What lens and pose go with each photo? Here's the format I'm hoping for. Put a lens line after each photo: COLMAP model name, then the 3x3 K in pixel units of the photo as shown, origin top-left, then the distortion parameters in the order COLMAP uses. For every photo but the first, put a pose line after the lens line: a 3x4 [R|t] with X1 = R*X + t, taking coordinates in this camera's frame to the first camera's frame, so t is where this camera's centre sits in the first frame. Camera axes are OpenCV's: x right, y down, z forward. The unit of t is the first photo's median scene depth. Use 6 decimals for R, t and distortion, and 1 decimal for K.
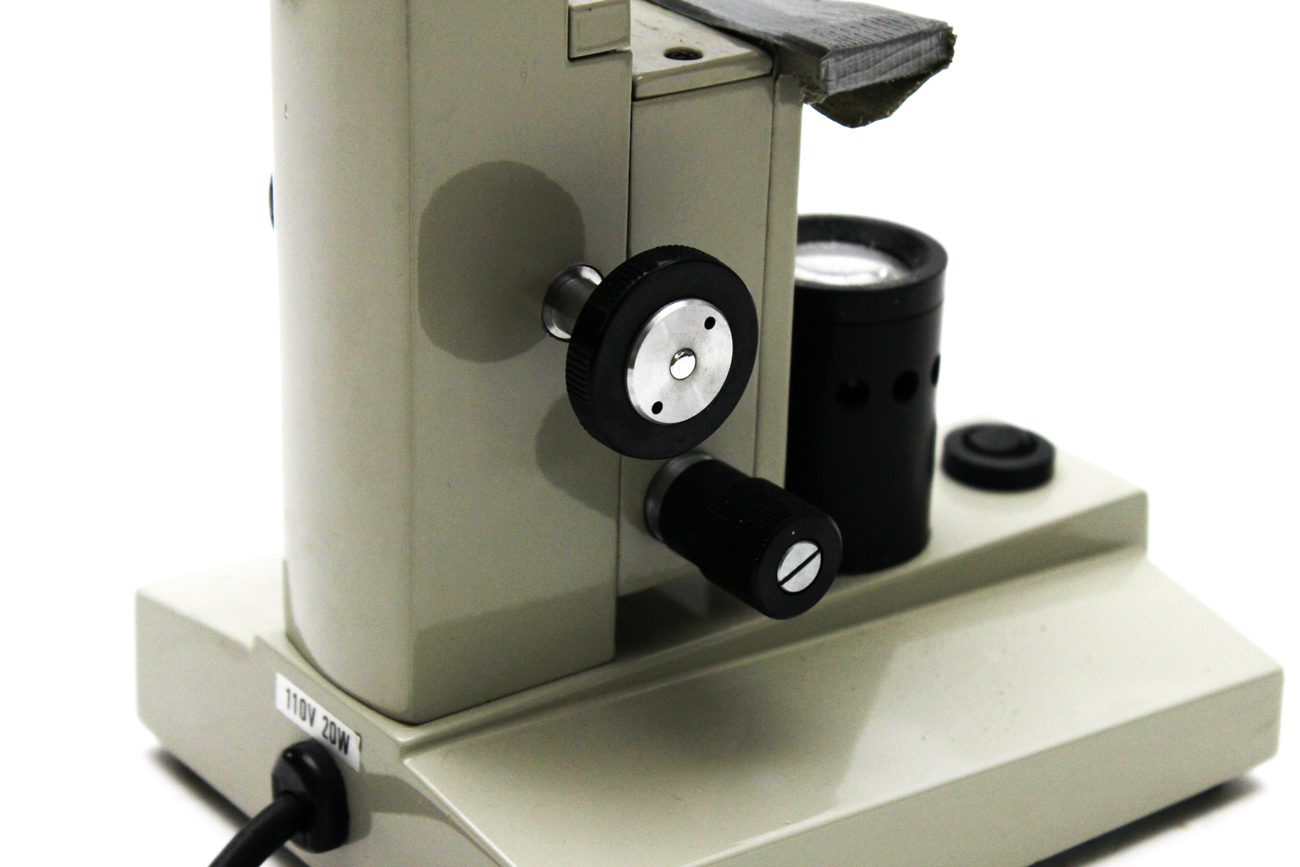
lens RADIAL K [[2810.0, 0, 650.0], [0, 2810.0, 433.5], [0, 0, 1]] dist [0.009451, -0.209631]
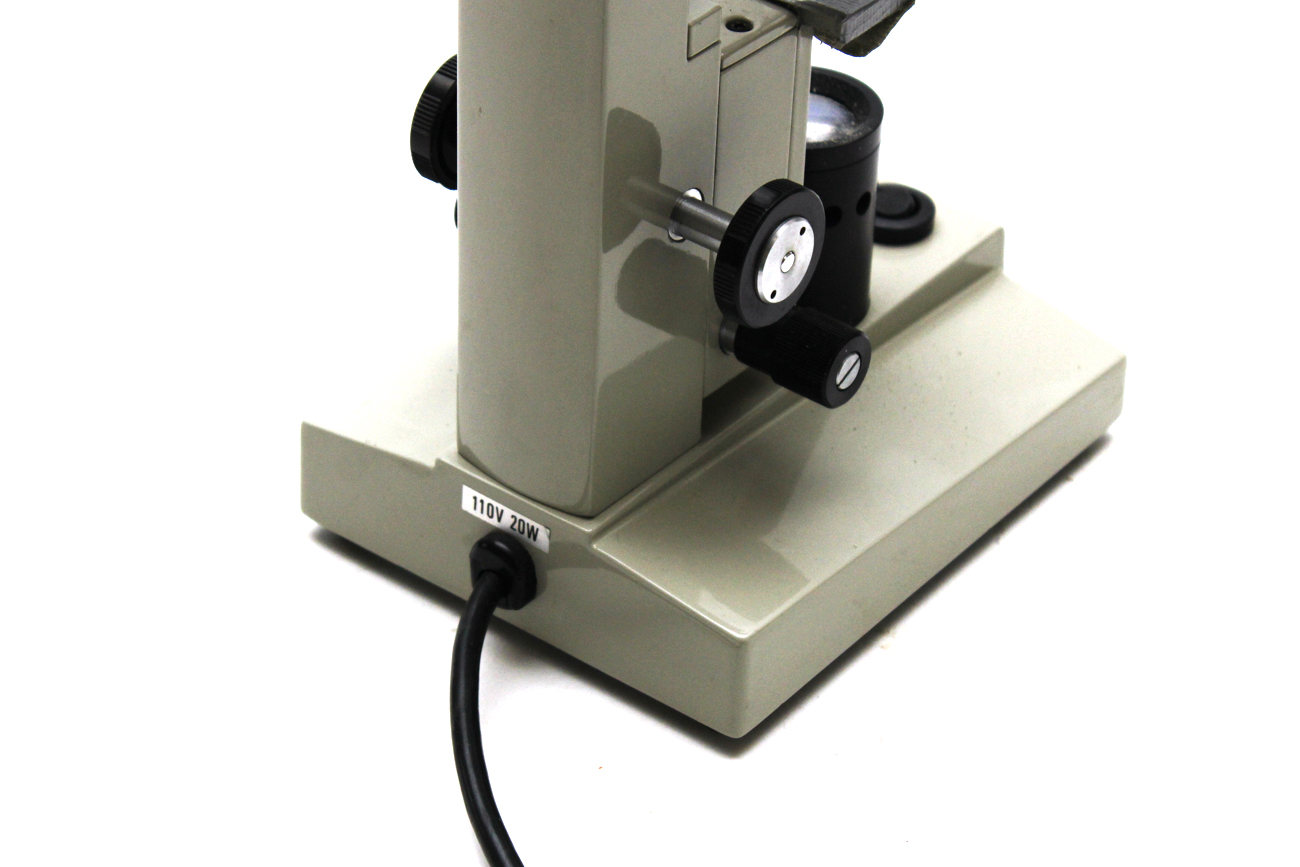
lens RADIAL K [[2810.0, 0, 650.0], [0, 2810.0, 433.5], [0, 0, 1]] dist [0.009451, -0.209631]
pose [[0.973920, -0.144671, 0.174785, -0.287422], [0.107453, 0.972577, 0.206270, -0.218313], [-0.199834, -0.182110, 0.962758, -0.342388]]
